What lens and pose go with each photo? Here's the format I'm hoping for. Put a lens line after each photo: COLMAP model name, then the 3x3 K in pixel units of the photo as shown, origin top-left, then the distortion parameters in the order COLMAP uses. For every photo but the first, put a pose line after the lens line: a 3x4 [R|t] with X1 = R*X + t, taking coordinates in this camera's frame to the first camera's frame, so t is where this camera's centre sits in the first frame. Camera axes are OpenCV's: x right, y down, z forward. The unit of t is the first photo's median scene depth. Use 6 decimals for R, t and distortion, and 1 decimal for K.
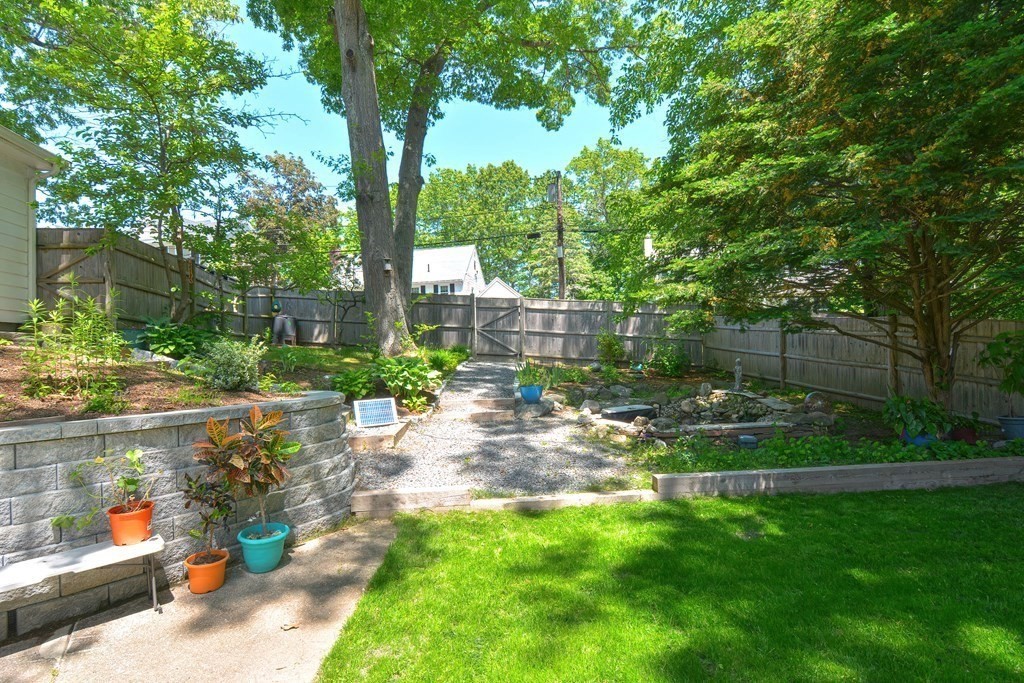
lens RADIAL K [[496.6, 0, 517.6], [0, 496.6, 338.1], [0, 0, 1]] dist [0.015081, -0.017419]
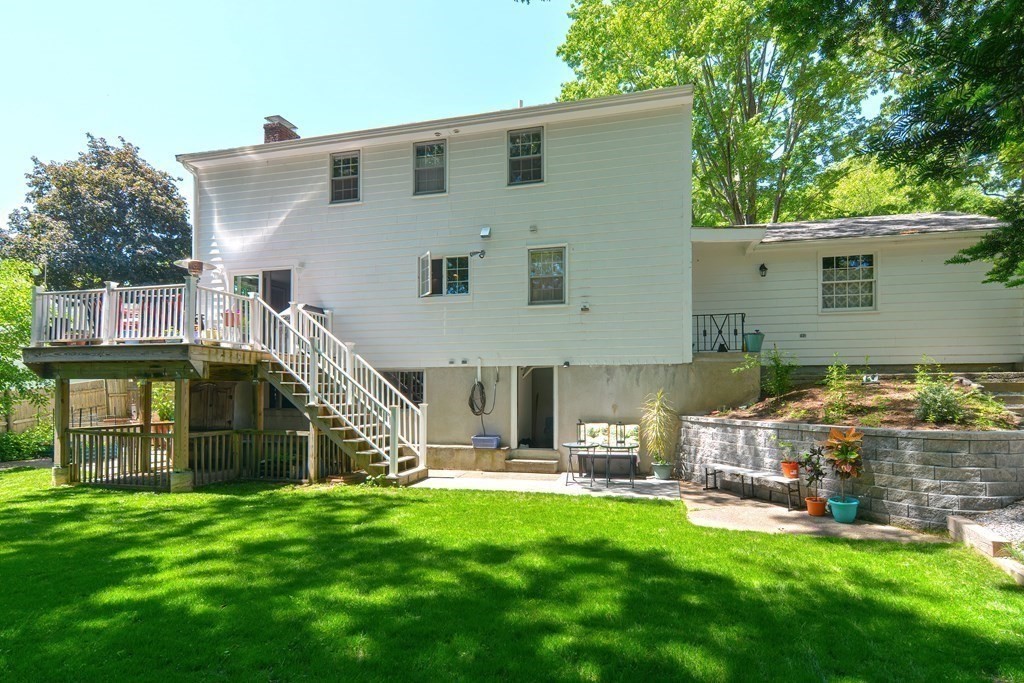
lens RADIAL K [[513.9, 0, 535.8], [0, 513.9, 383.1], [0, 0, 1]] dist [0.001116, 0.000084]
pose [[-0.416168, 0.017262, -0.909124, 0.480979], [0.041753, 0.999128, -0.000143, -0.017551], [0.908329, -0.038018, -0.416526, 0.251442]]
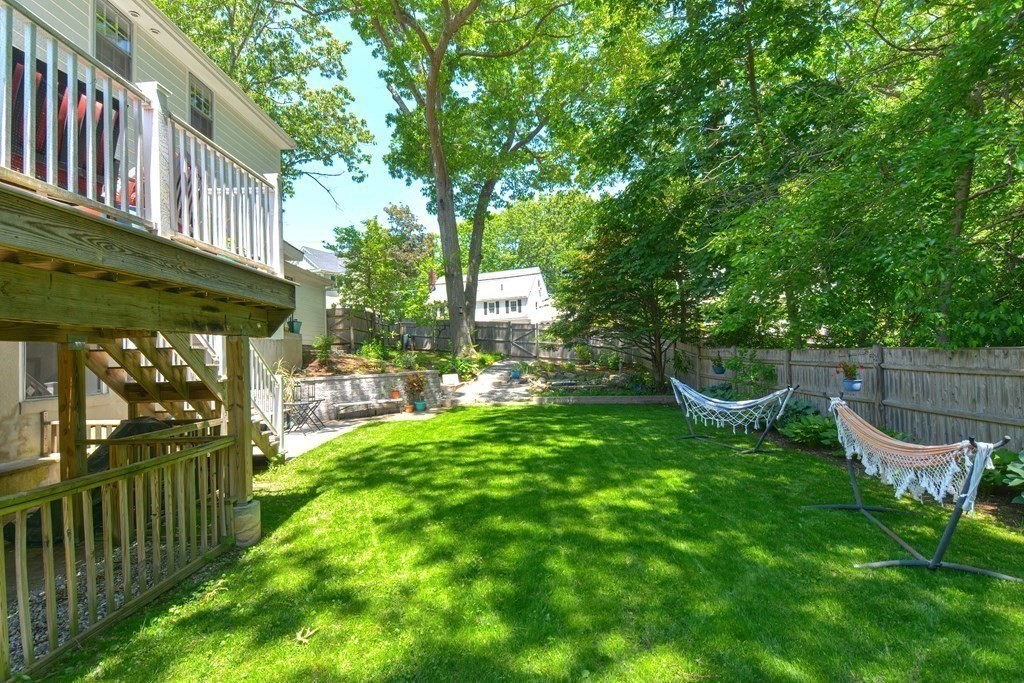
lens RADIAL K [[496.6, 0, 517.6], [0, 496.6, 338.1], [0, 0, 1]] dist [0.015081, -0.017419]
pose [[0.983864, -0.003004, -0.178890, 0.312838], [0.003425, 0.999992, 0.002045, -0.044025], [0.178883, -0.002624, 0.983867, -0.893500]]
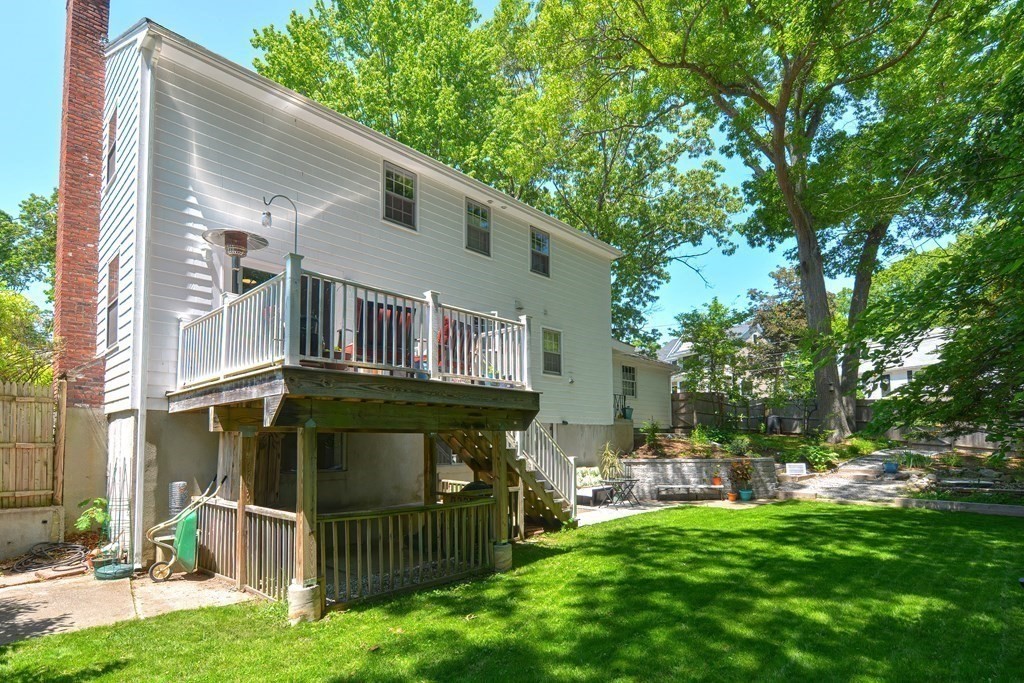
lens RADIAL K [[528.7, 0, 514.0], [0, 528.7, 412.9], [0, 0, 1]] dist [-0.000137, -0.000462]
pose [[0.591487, -0.013716, -0.806198, 0.544604], [0.010032, 0.999903, -0.009651, -0.061218], [0.806252, -0.002379, 0.591568, -0.898385]]
